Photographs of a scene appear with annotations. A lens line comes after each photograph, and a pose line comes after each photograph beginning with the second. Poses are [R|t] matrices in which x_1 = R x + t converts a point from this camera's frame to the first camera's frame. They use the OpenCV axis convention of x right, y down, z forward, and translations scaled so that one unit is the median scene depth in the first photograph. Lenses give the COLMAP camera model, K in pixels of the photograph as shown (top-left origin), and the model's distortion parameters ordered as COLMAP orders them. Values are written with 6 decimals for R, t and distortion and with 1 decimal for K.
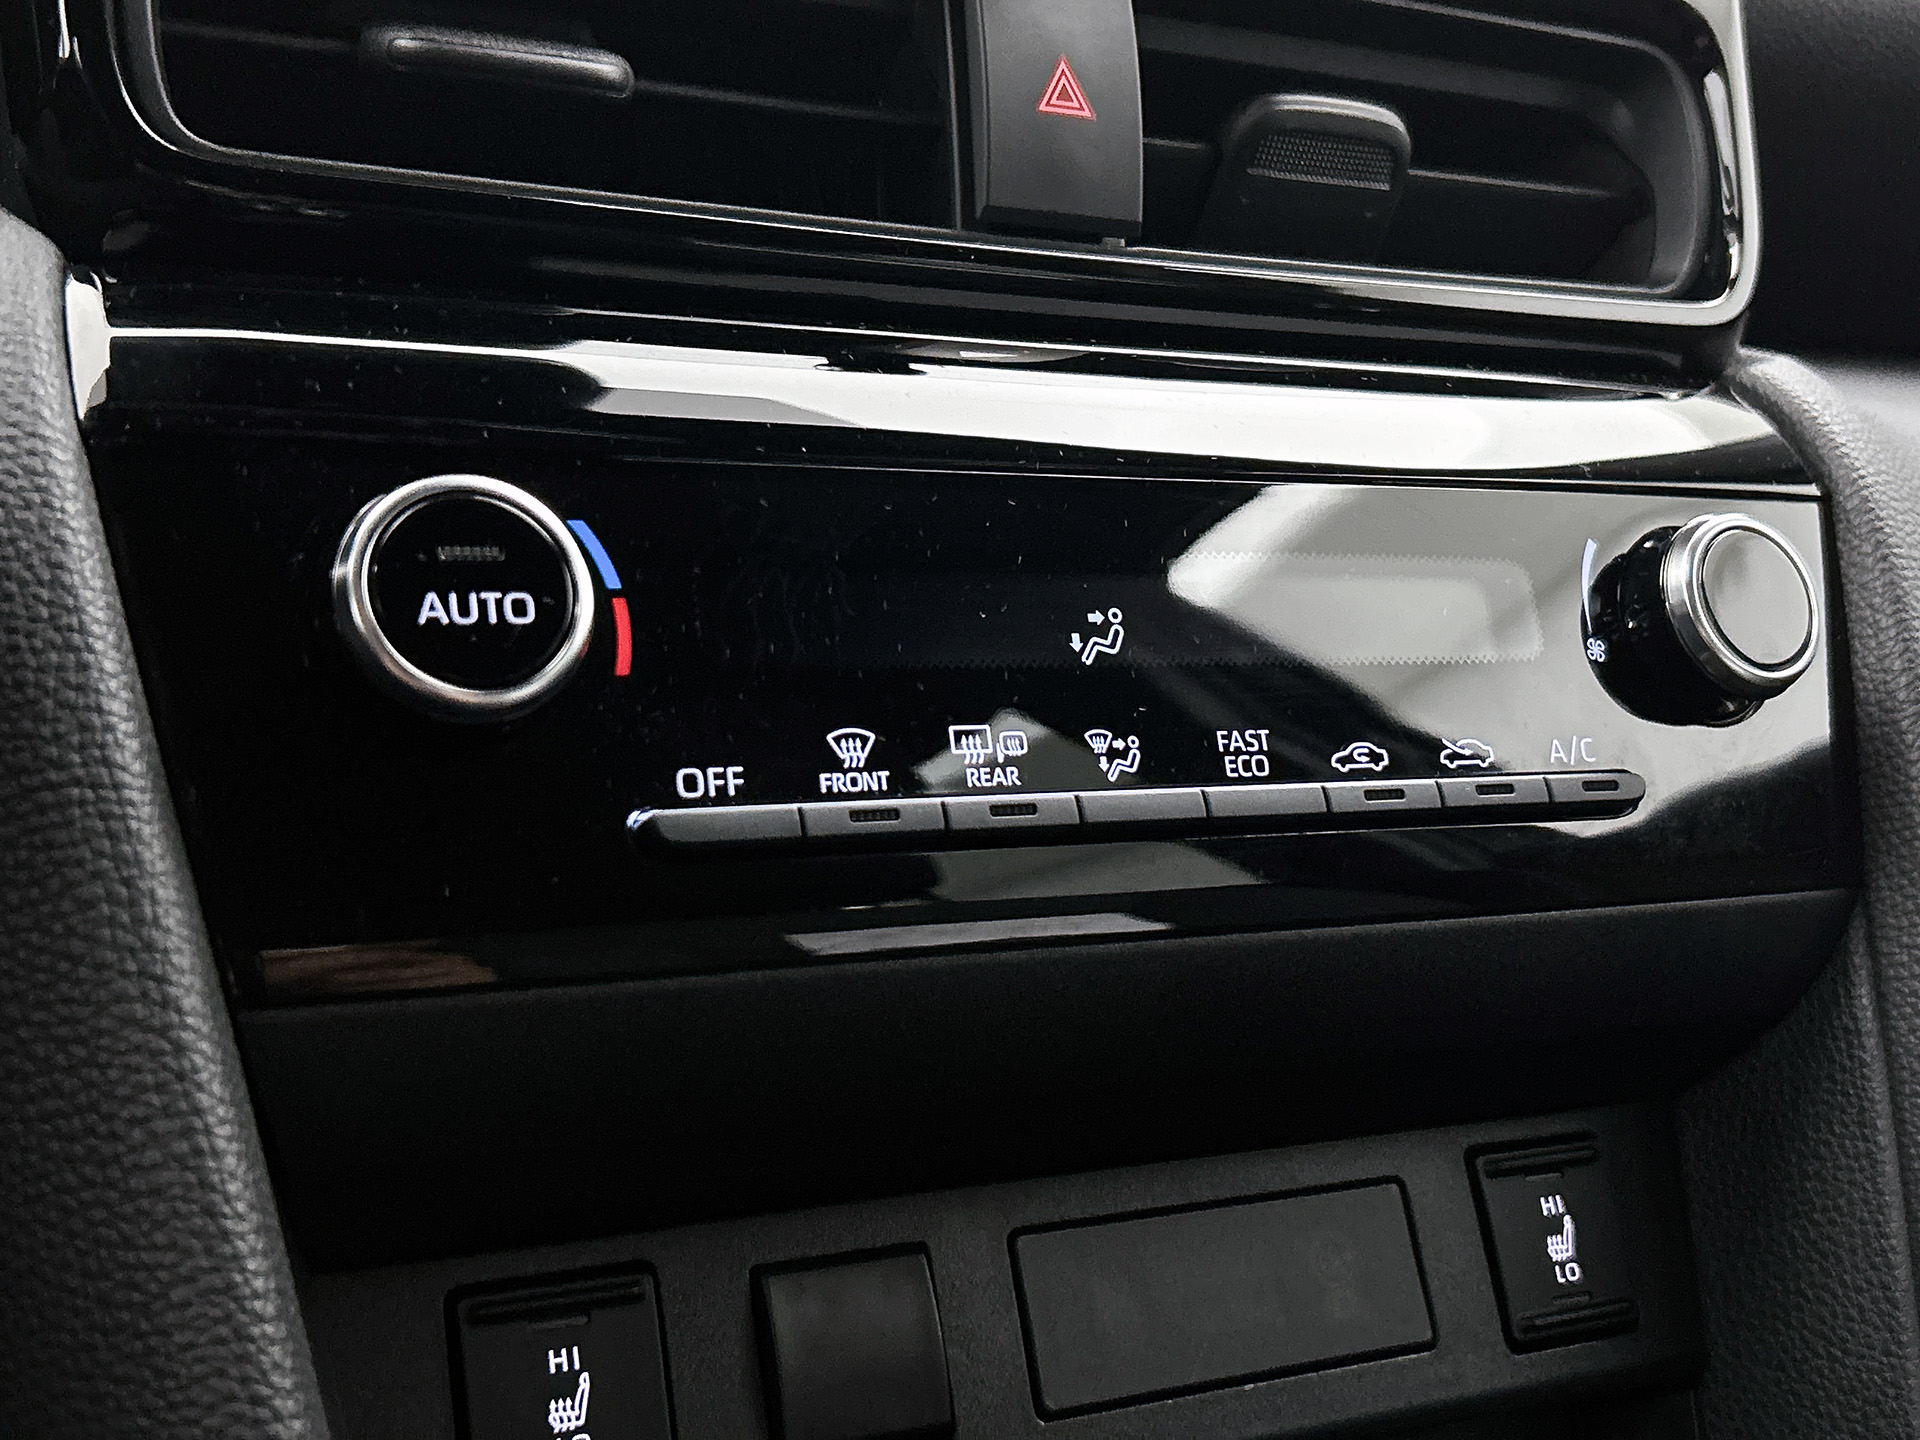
lens RADIAL K [[2335.1, 0, 965.9], [0, 2335.1, 730.0], [0, 0, 1]] dist [0.067204, 0.000000]
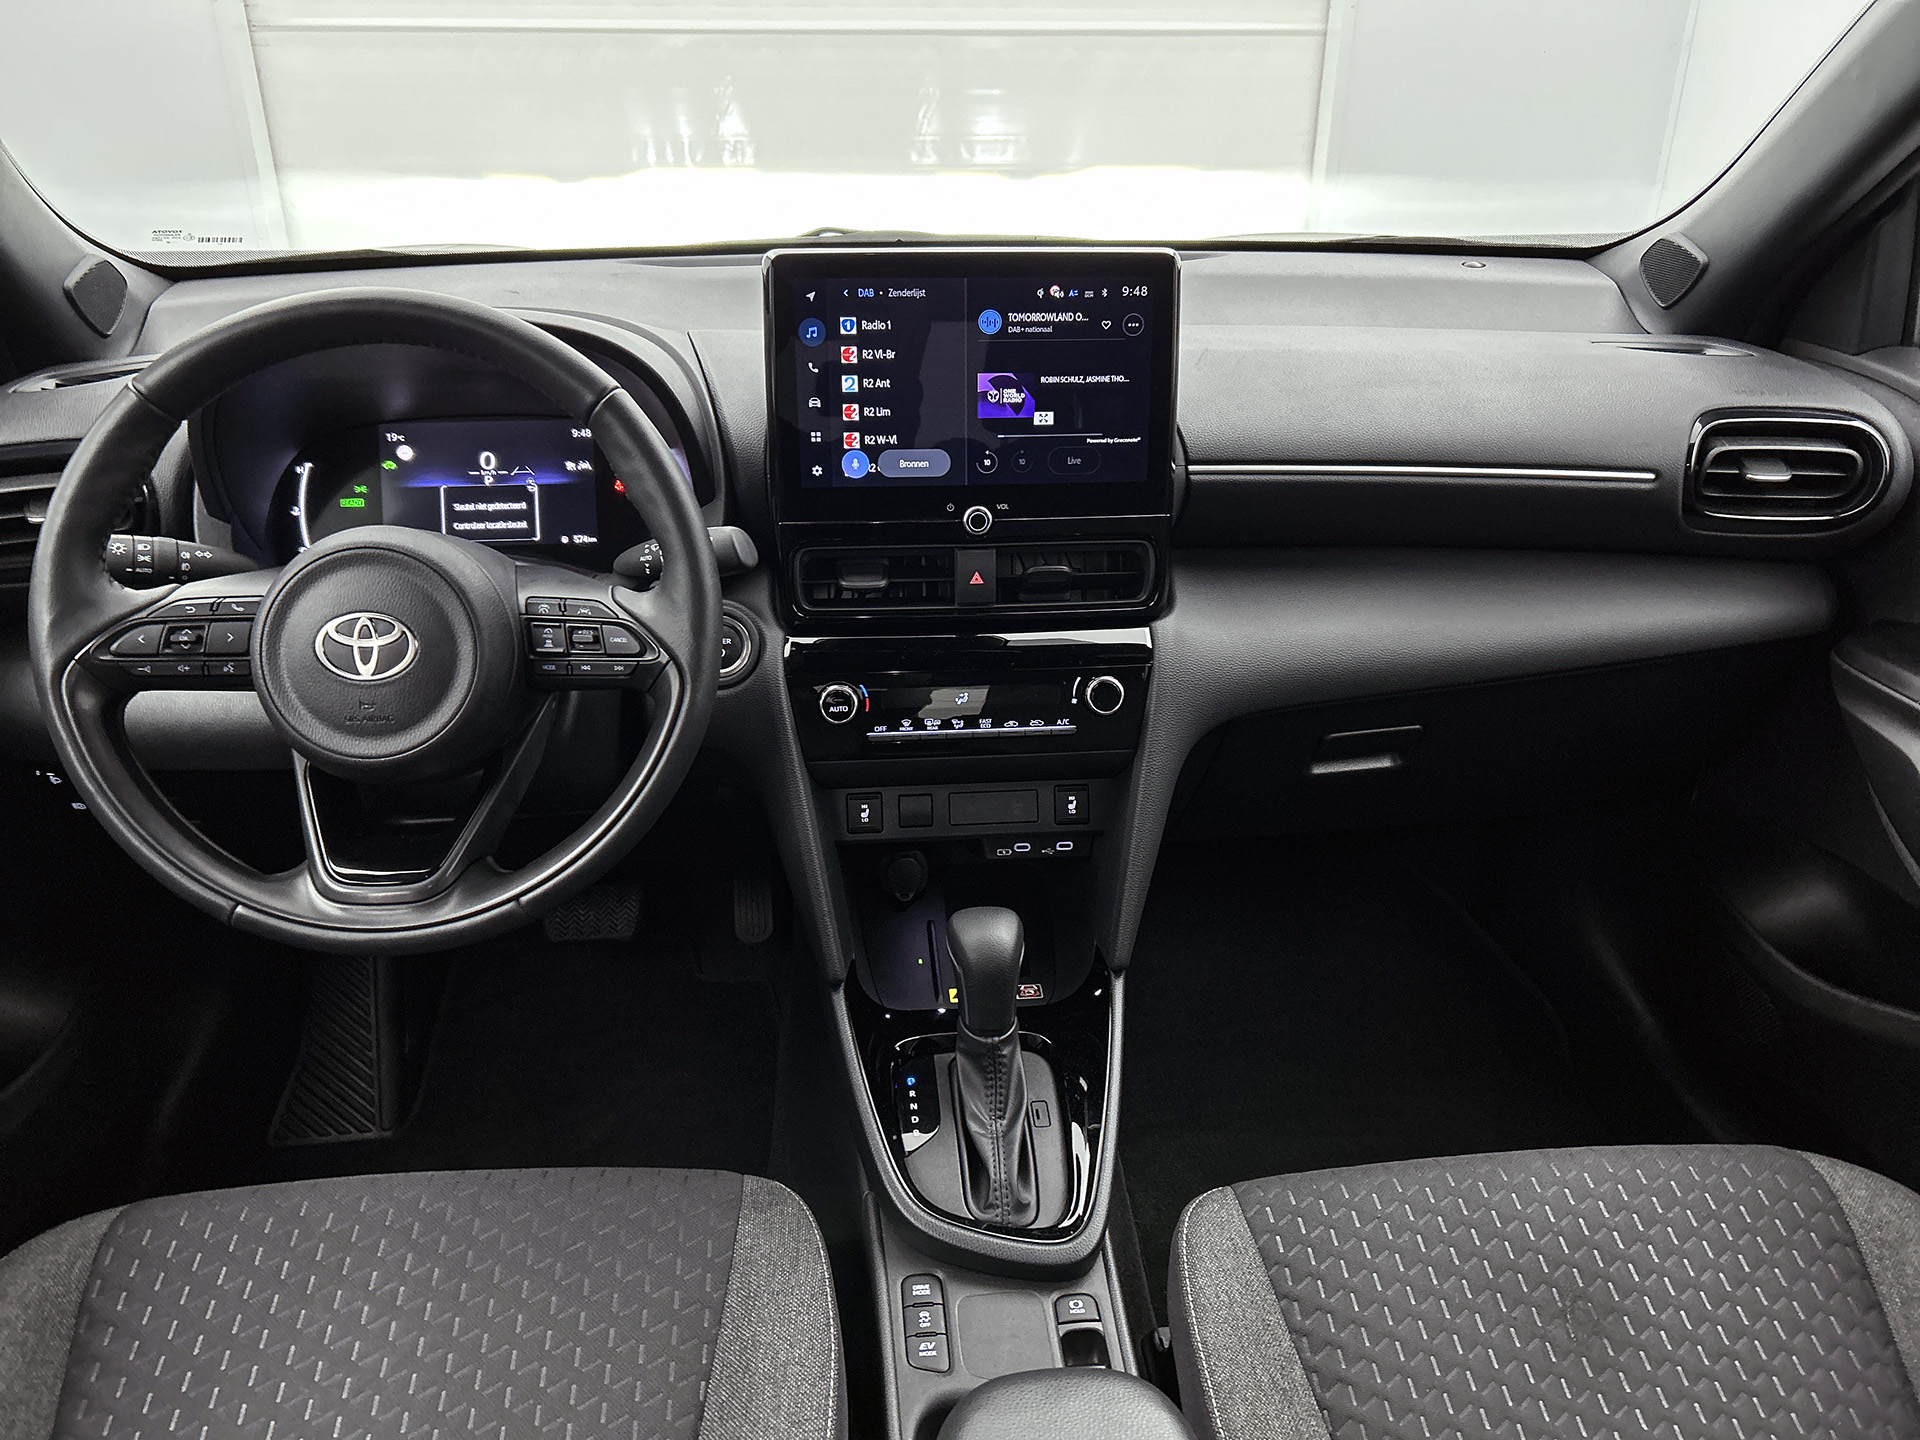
lens RADIAL K [[1510.1, 0, 952.6], [0, 1510.1, 739.3], [0, 0, 1]] dist [0.064933, -0.068267]
pose [[0.924526, 0.169388, -0.341409, 1.402565], [-0.027596, 0.923207, 0.383312, -1.457818], [0.380119, -0.344960, 0.858203, -2.302756]]
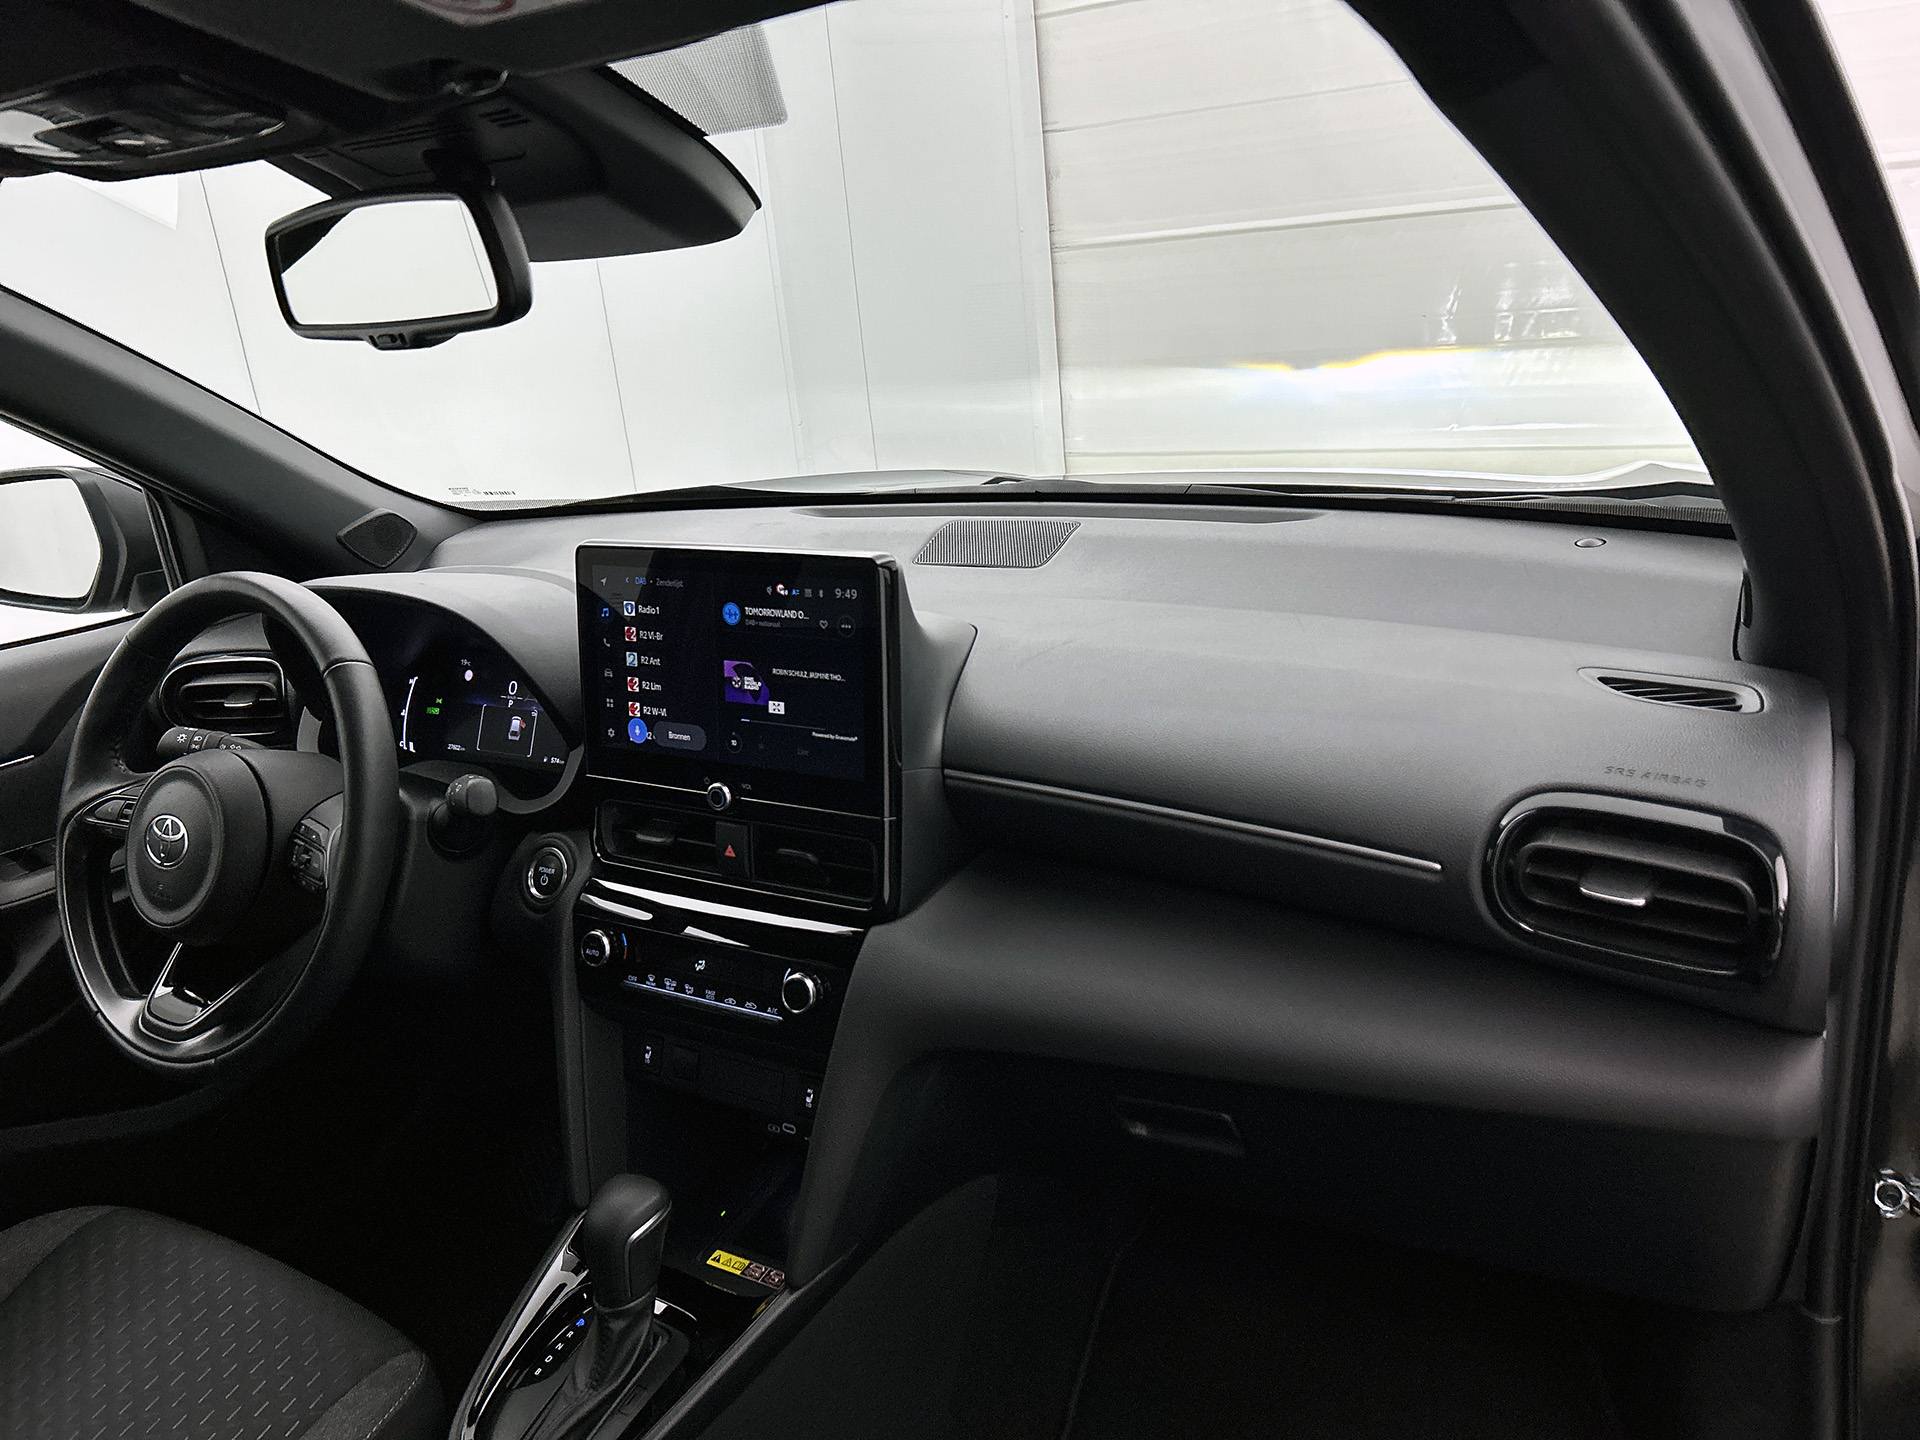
lens RADIAL K [[1510.1, 0, 923.6], [0, 1510.1, 723.8], [0, 0, 1]] dist [0.064933, -0.068267]
pose [[0.502337, 0.227121, -0.834311, 3.582433], [0.044898, 0.956734, 0.287480, -1.798184], [0.863506, -0.181871, 0.470405, -0.151861]]
